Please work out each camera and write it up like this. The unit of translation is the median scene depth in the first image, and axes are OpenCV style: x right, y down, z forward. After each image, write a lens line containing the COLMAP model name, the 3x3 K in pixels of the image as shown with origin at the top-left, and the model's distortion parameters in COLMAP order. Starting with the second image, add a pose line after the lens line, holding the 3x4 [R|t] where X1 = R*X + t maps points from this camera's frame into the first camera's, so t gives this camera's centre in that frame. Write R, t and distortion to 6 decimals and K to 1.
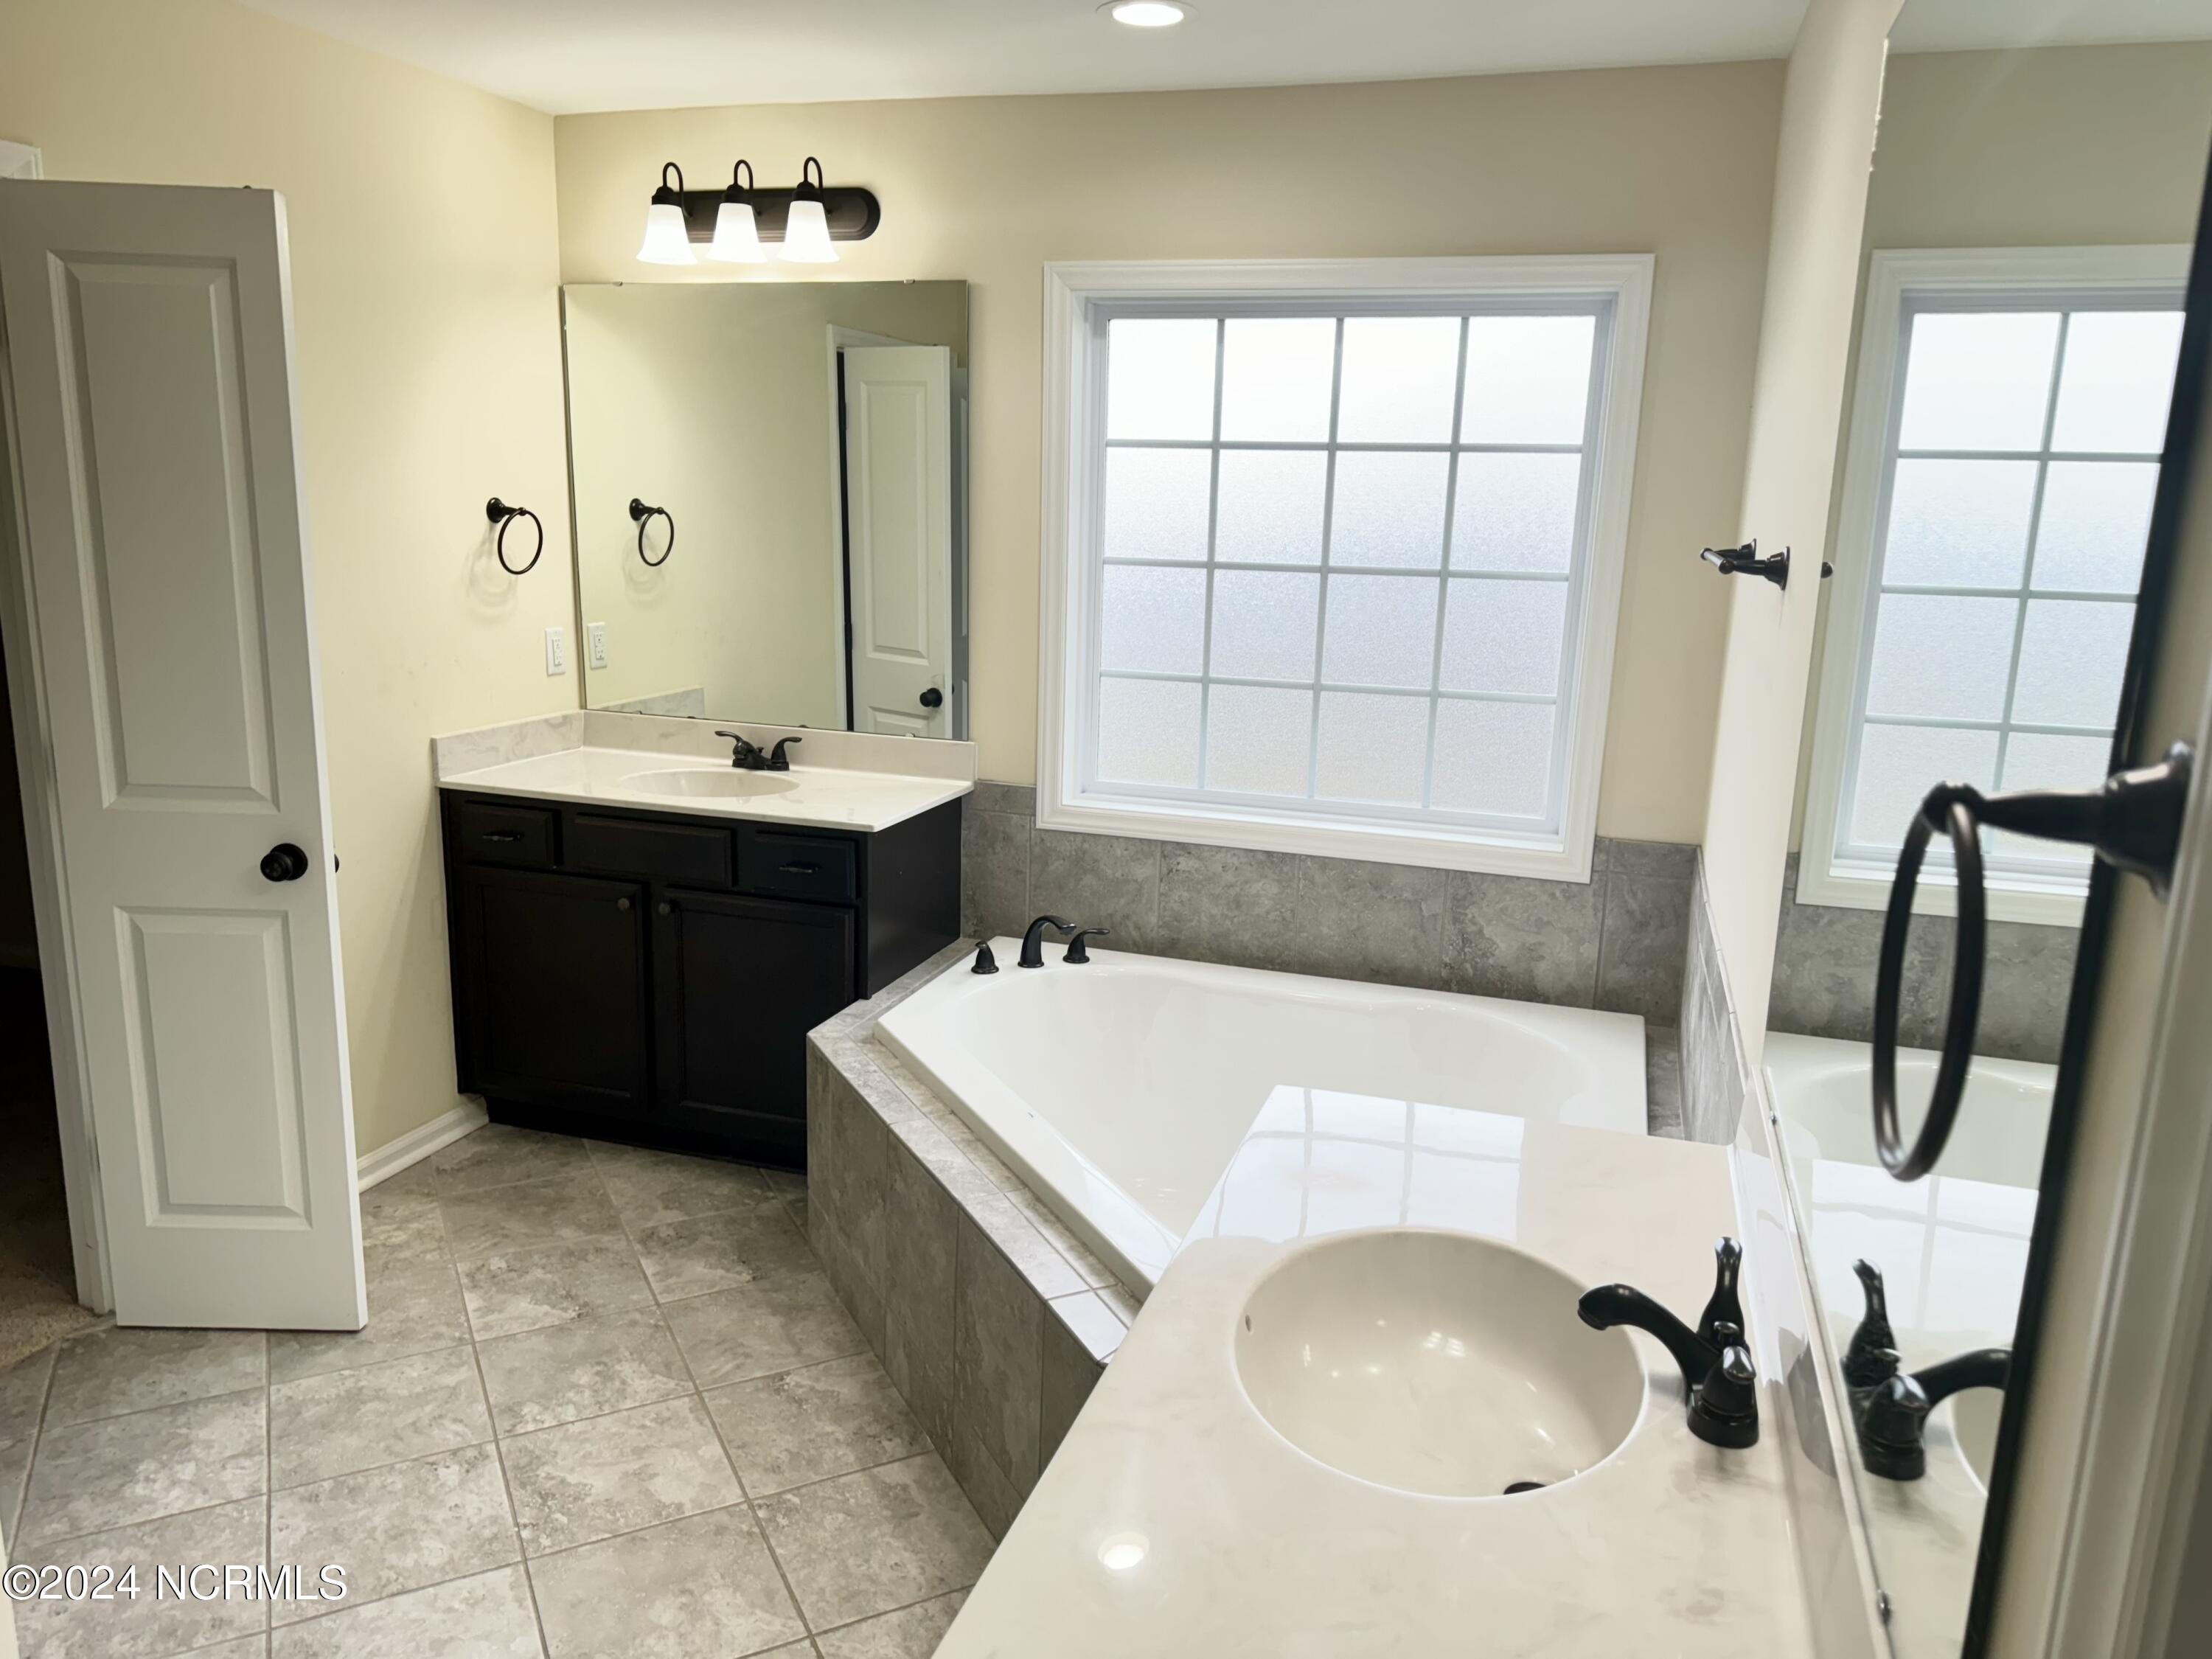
lens RADIAL K [[1552.7, 0, 1107.6], [0, 1552.7, 825.7], [0, 0, 1]] dist [0.038764, -0.036867]
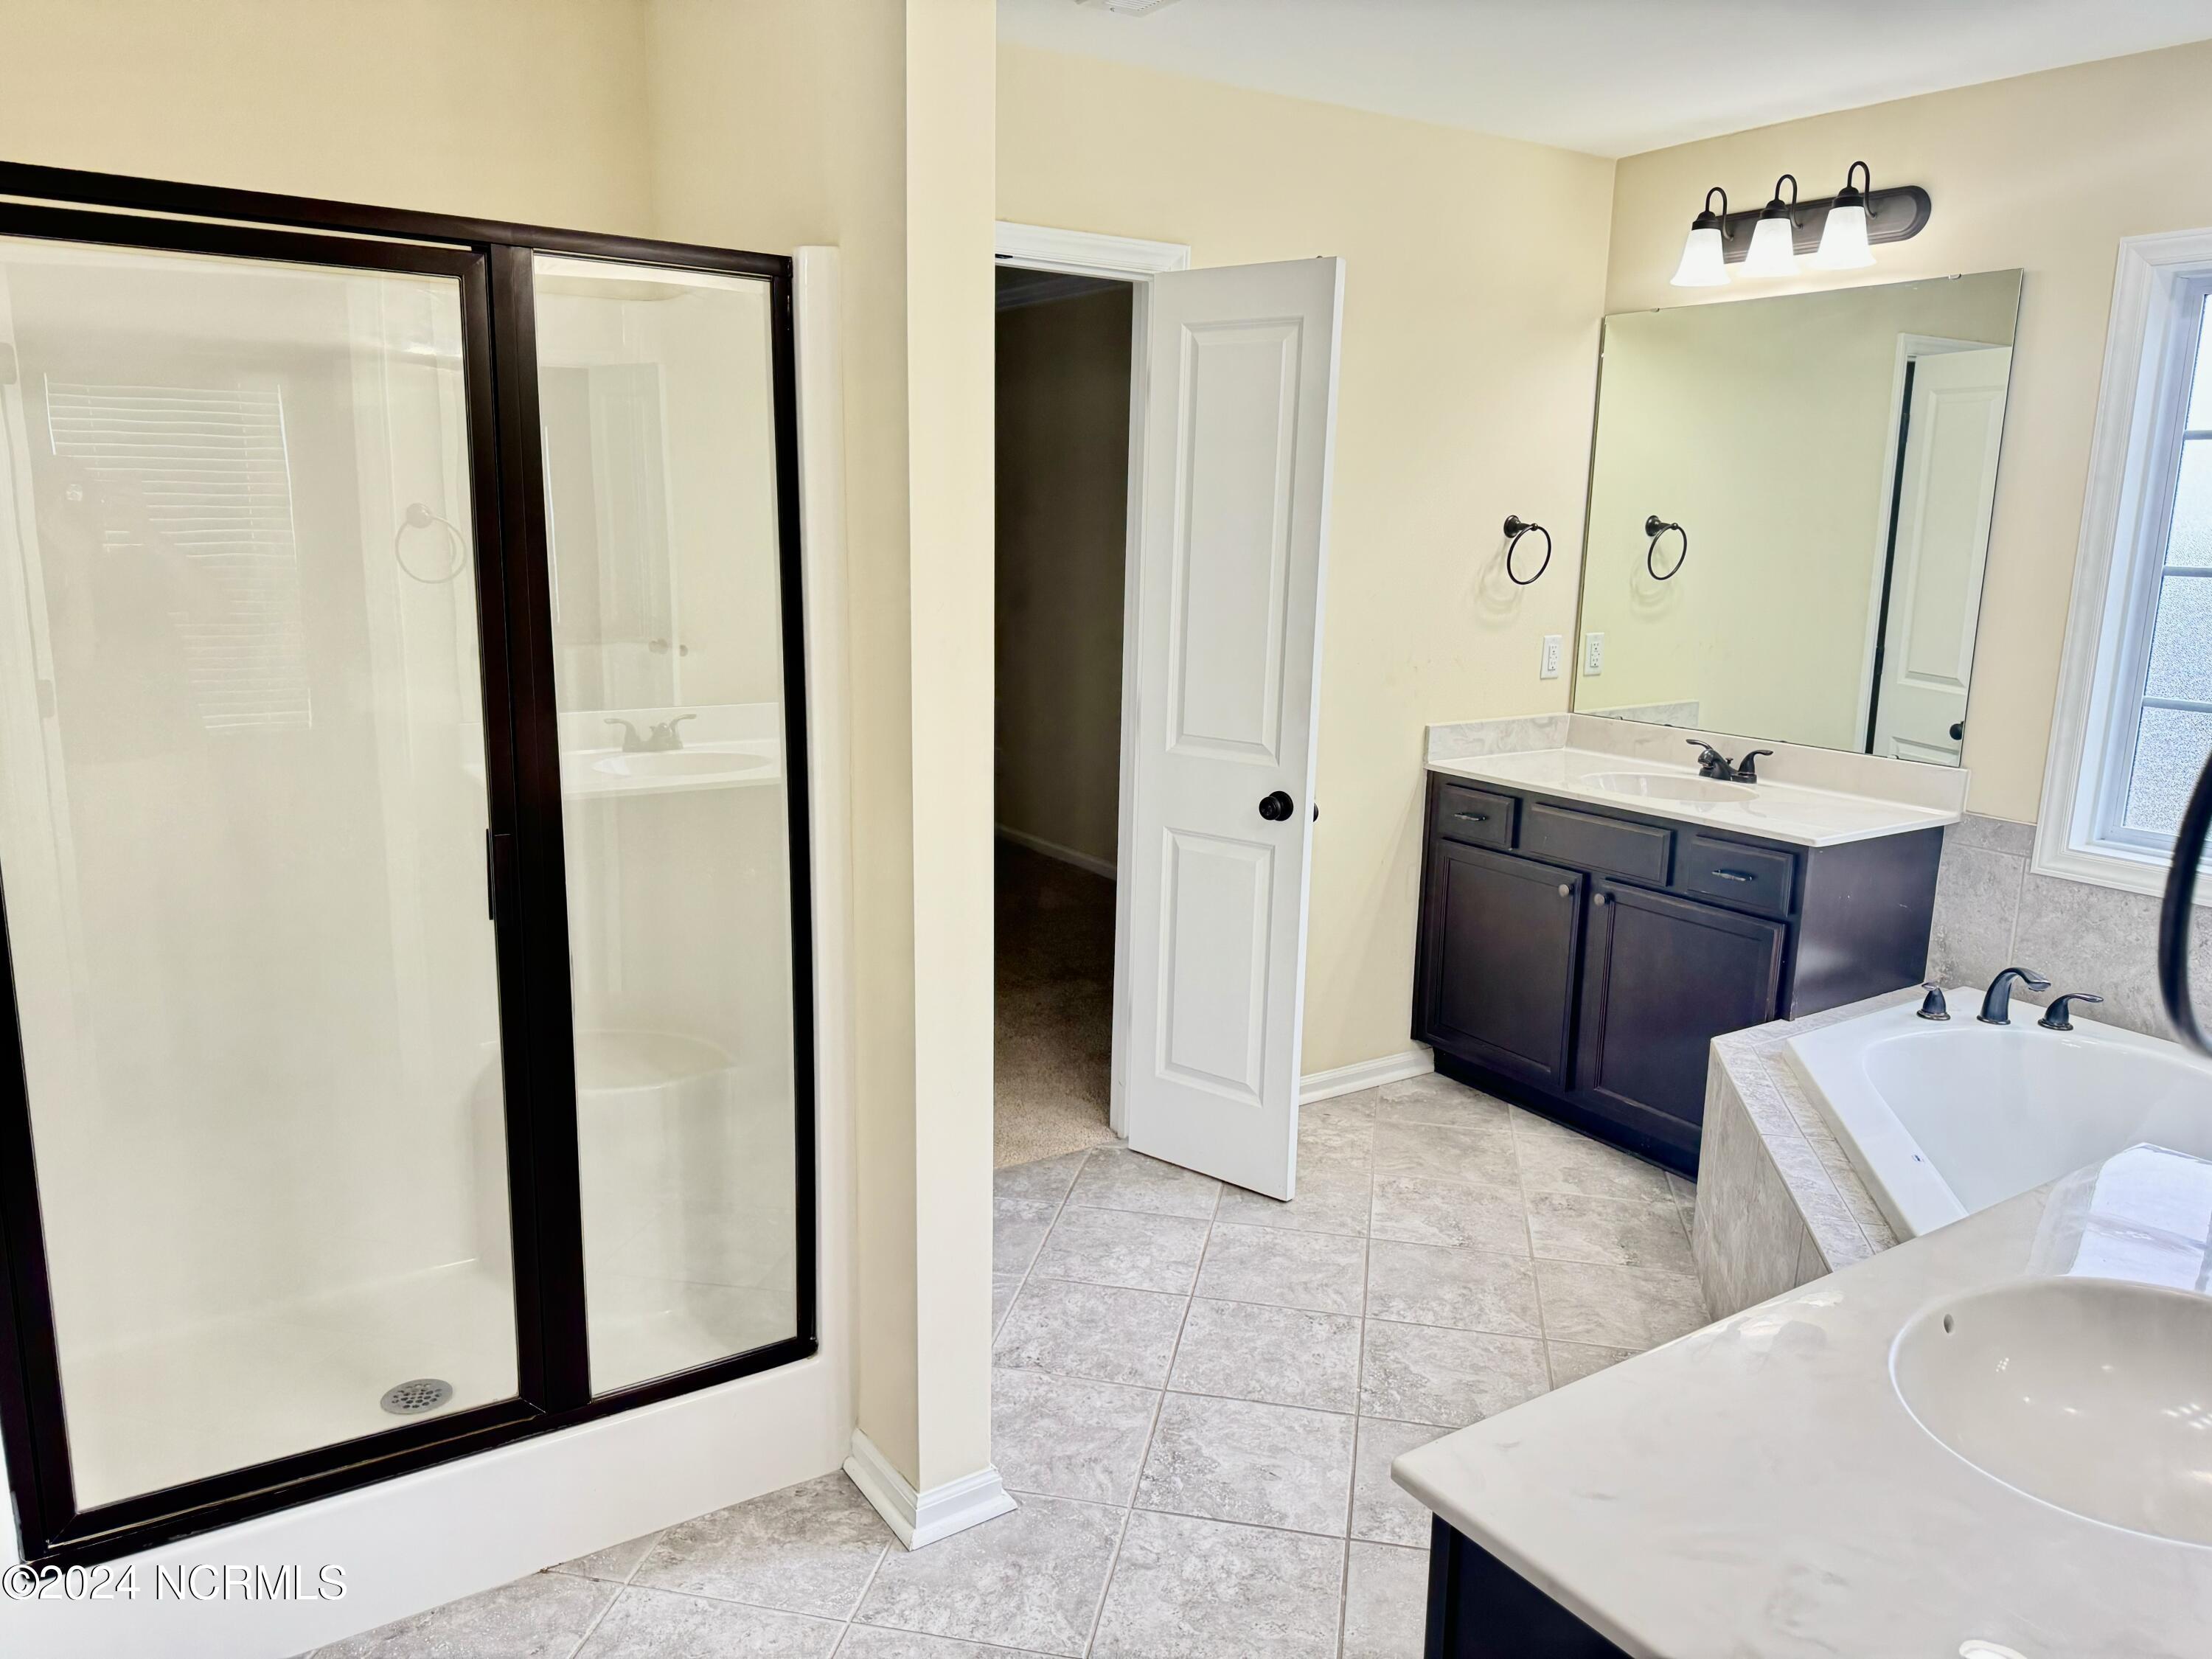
lens RADIAL K [[1552.7, 0, 1117.7], [0, 1552.7, 825.6], [0, 0, 1]] dist [0.038764, -0.036867]
pose [[0.780560, 0.110284, -0.615275, 0.104186], [-0.124216, 0.992049, 0.020233, 0.023404], [0.612614, 0.060634, 0.788053, -0.031749]]
